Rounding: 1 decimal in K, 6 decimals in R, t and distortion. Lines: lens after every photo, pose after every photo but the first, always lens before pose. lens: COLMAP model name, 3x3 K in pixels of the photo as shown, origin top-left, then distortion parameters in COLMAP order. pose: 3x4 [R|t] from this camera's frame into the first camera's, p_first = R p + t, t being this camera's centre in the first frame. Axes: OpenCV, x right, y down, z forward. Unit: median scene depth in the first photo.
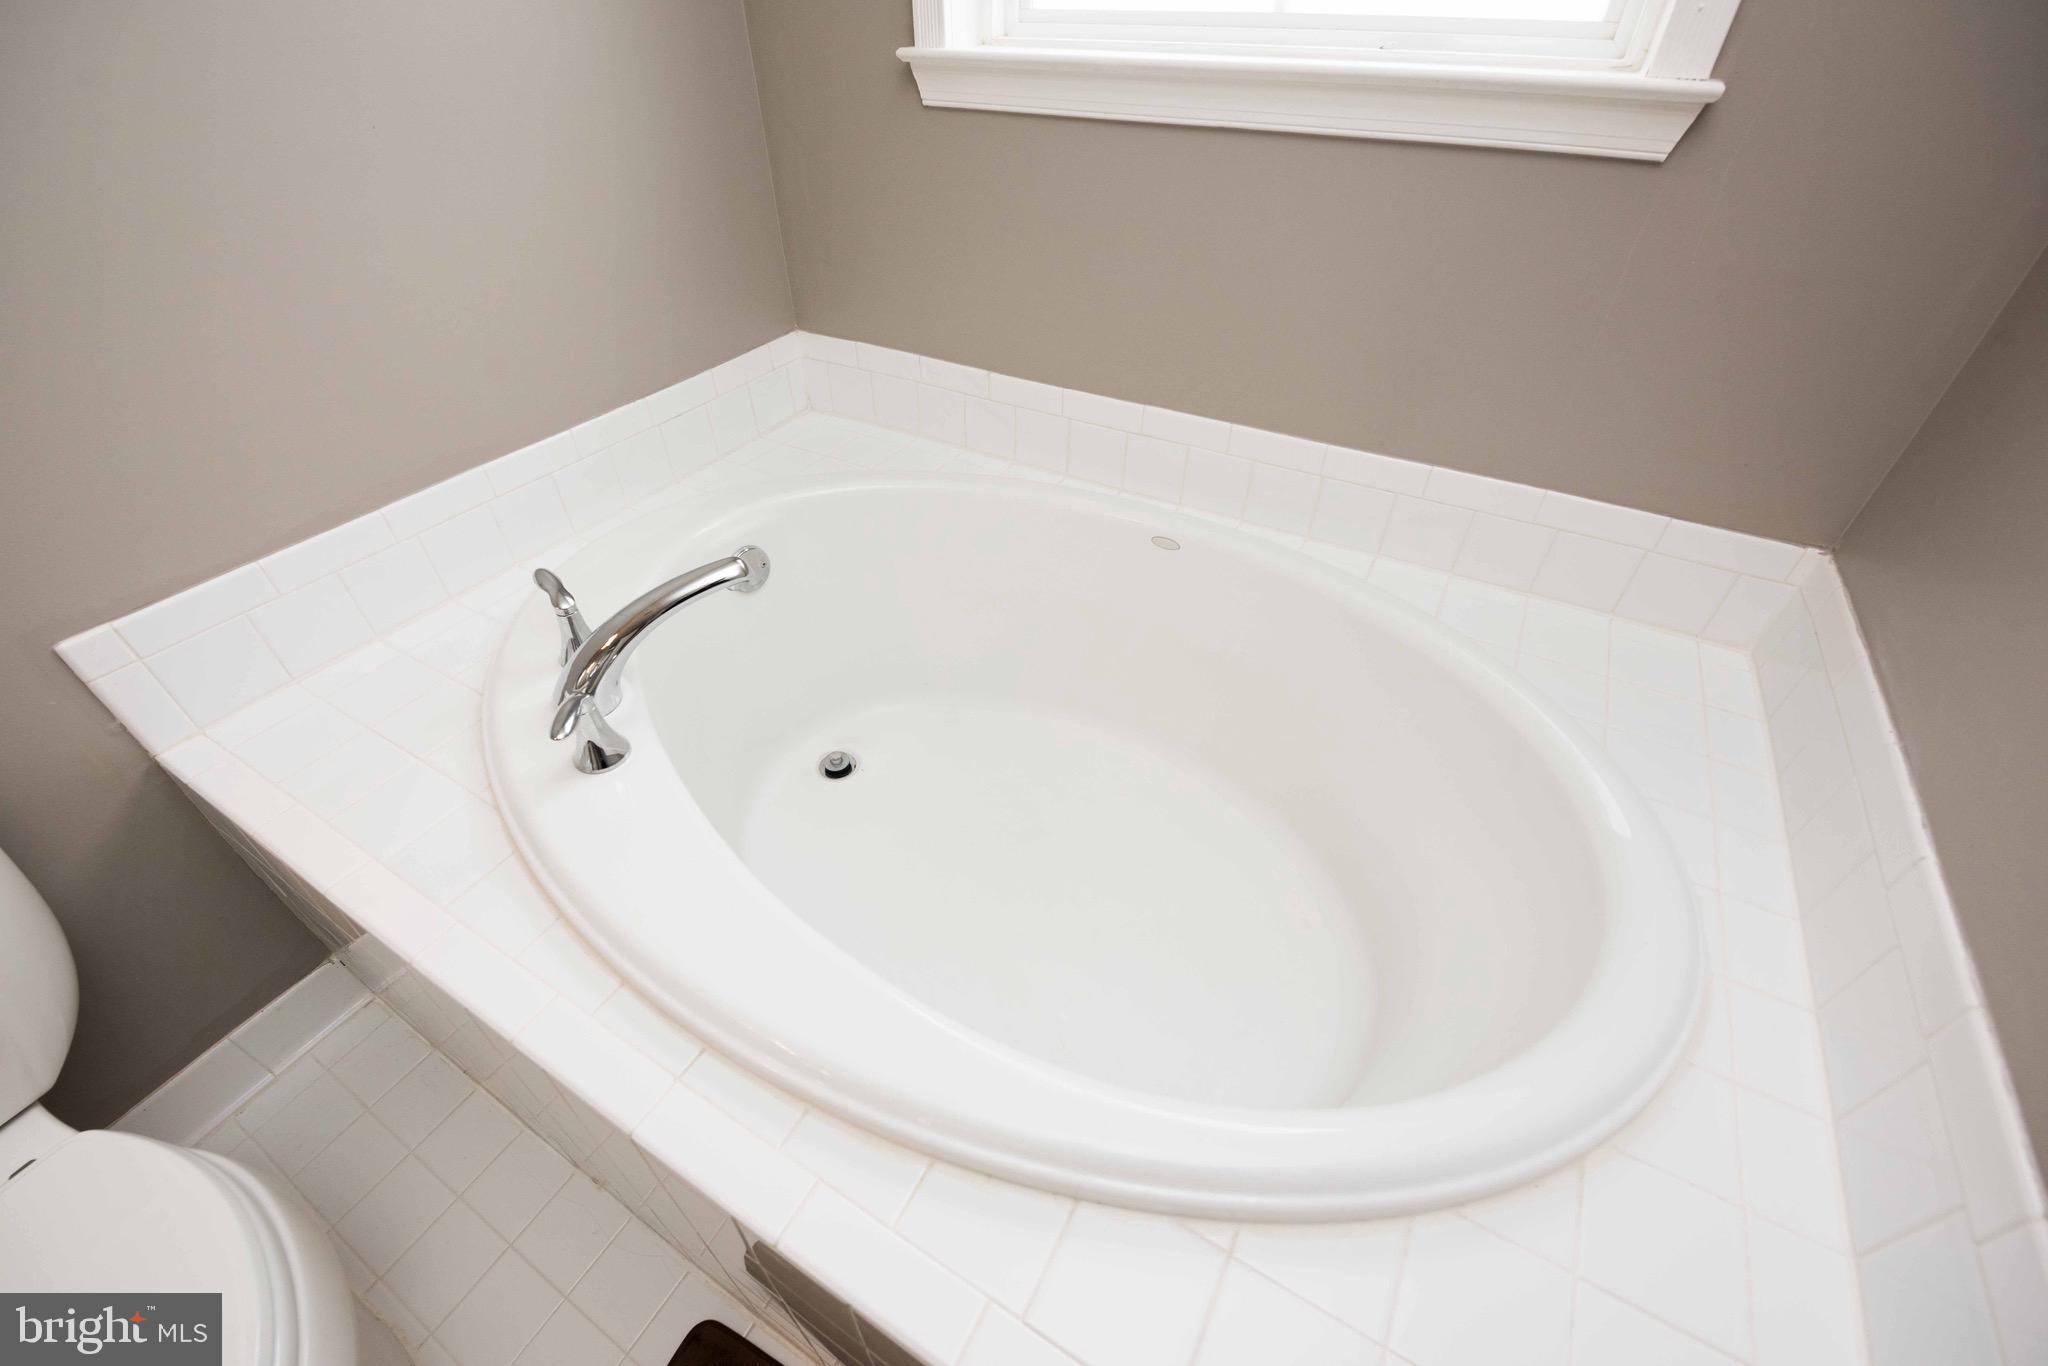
lens RADIAL K [[827.9, 0, 1013.1], [0, 827.9, 687.9], [0, 0, 1]] dist [-0.015739, -0.001703]
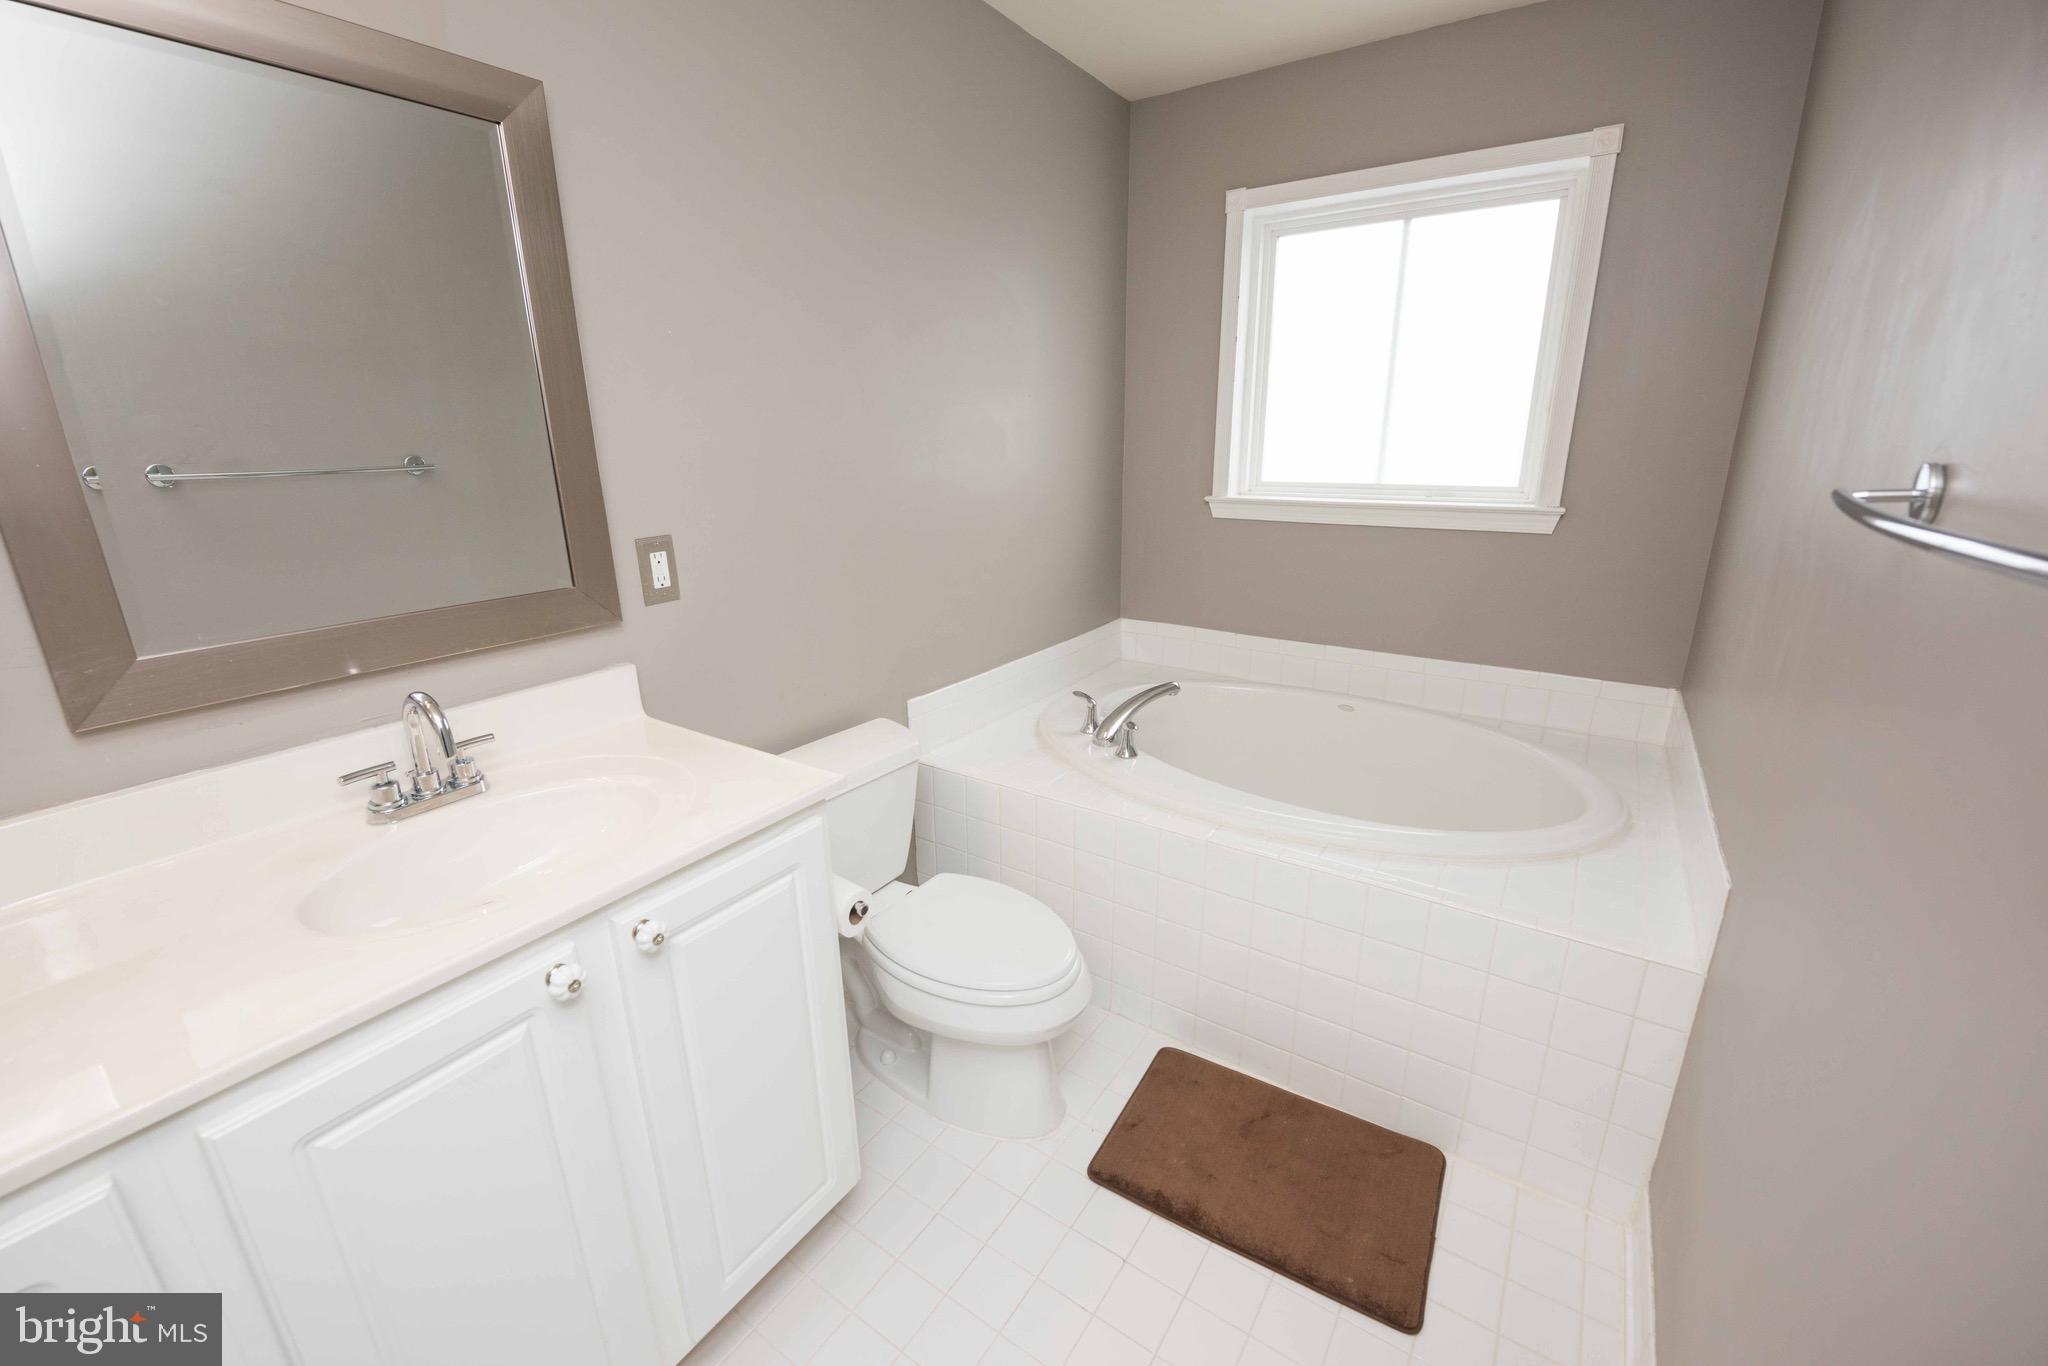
lens RADIAL K [[827.9, 0, 1013.1], [0, 827.9, 687.9], [0, 0, 1]] dist [-0.015739, -0.001703]
pose [[0.996097, 0.011529, -0.087510, -0.544257], [-0.045528, 0.916476, -0.397492, 0.753391], [0.075618, 0.399925, 0.913423, -1.083416]]
